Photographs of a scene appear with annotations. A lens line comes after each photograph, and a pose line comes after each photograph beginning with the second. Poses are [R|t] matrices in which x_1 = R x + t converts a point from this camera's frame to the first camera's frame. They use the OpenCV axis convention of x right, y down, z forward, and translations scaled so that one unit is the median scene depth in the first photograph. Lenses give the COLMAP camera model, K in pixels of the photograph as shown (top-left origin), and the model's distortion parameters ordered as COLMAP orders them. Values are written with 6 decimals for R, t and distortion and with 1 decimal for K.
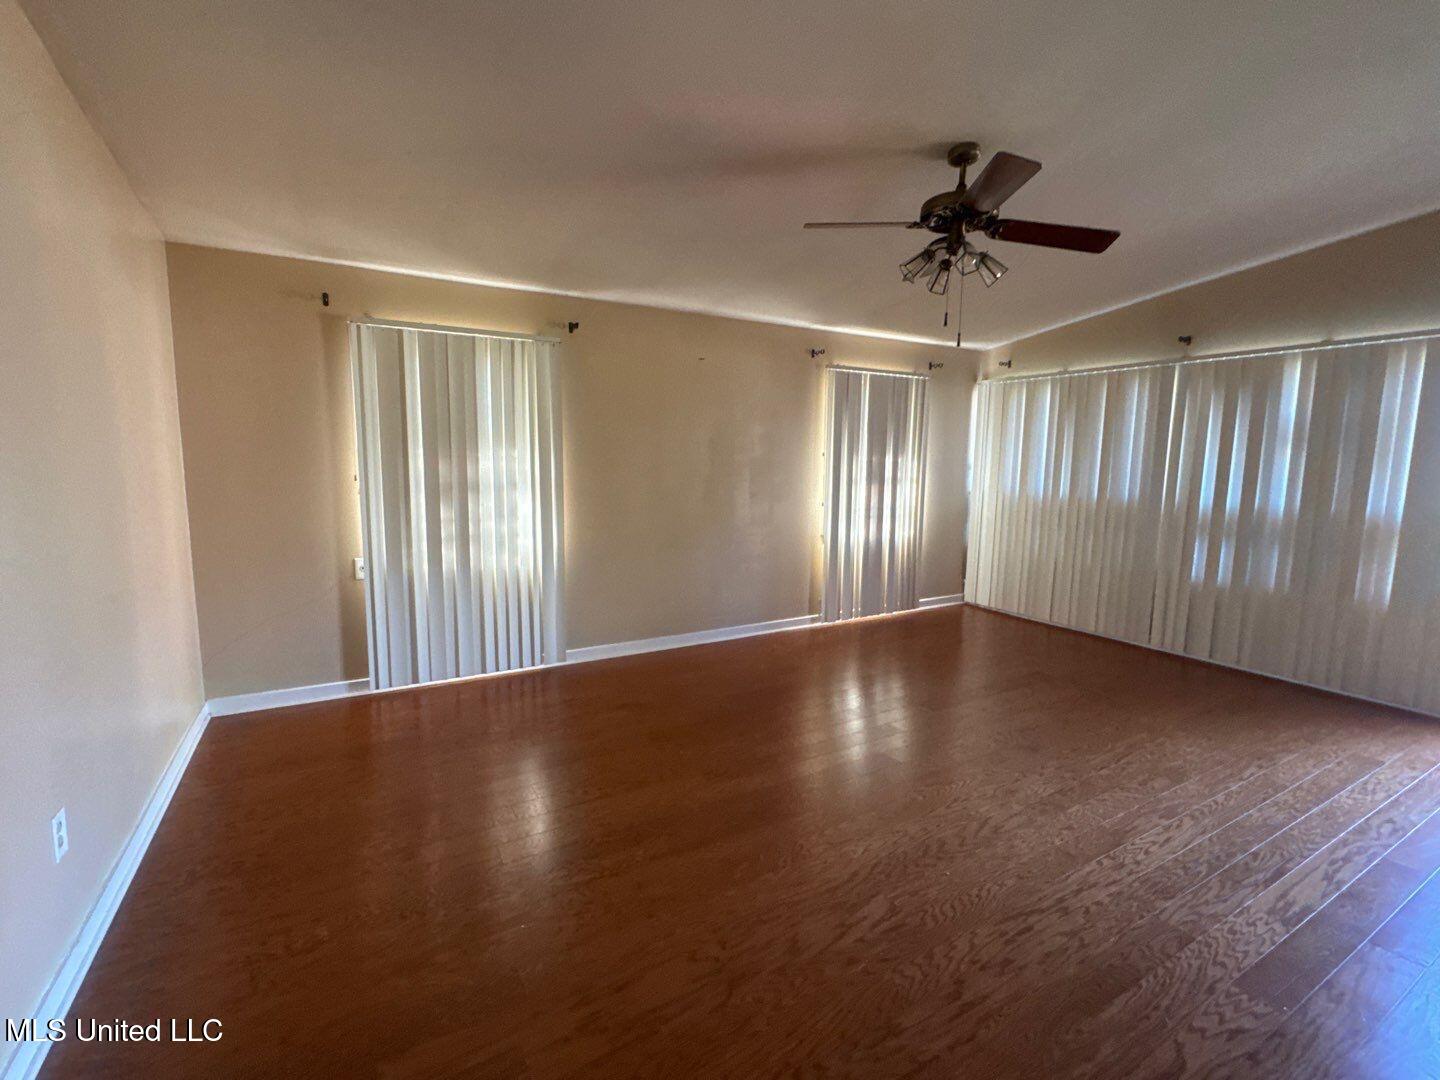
lens RADIAL K [[652.7, 0, 721.6], [0, 652.7, 541.2], [0, 0, 1]] dist [-0.004057, -0.000057]
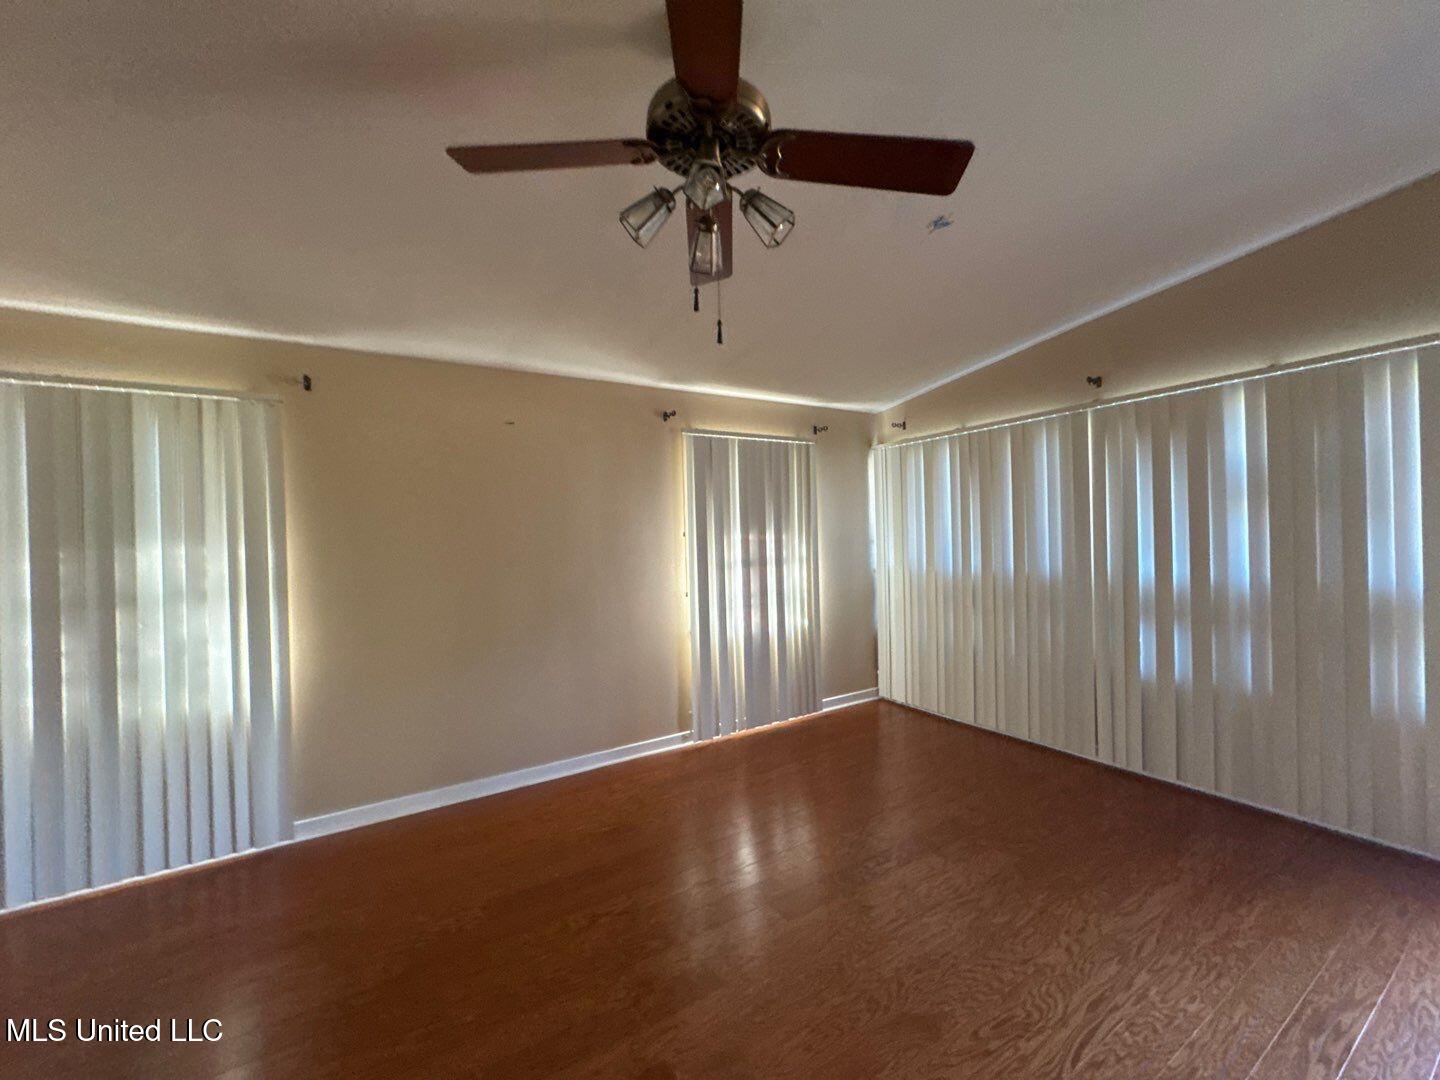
lens RADIAL K [[578.4, 0, 718.2], [0, 578.4, 536.8], [0, 0, 1]] dist [-0.008029, 0.000051]
pose [[0.998841, -0.039039, 0.028147, 0.180151], [0.042338, 0.990850, -0.128155, -0.033707], [-0.022887, 0.129198, 0.991355, 0.272735]]
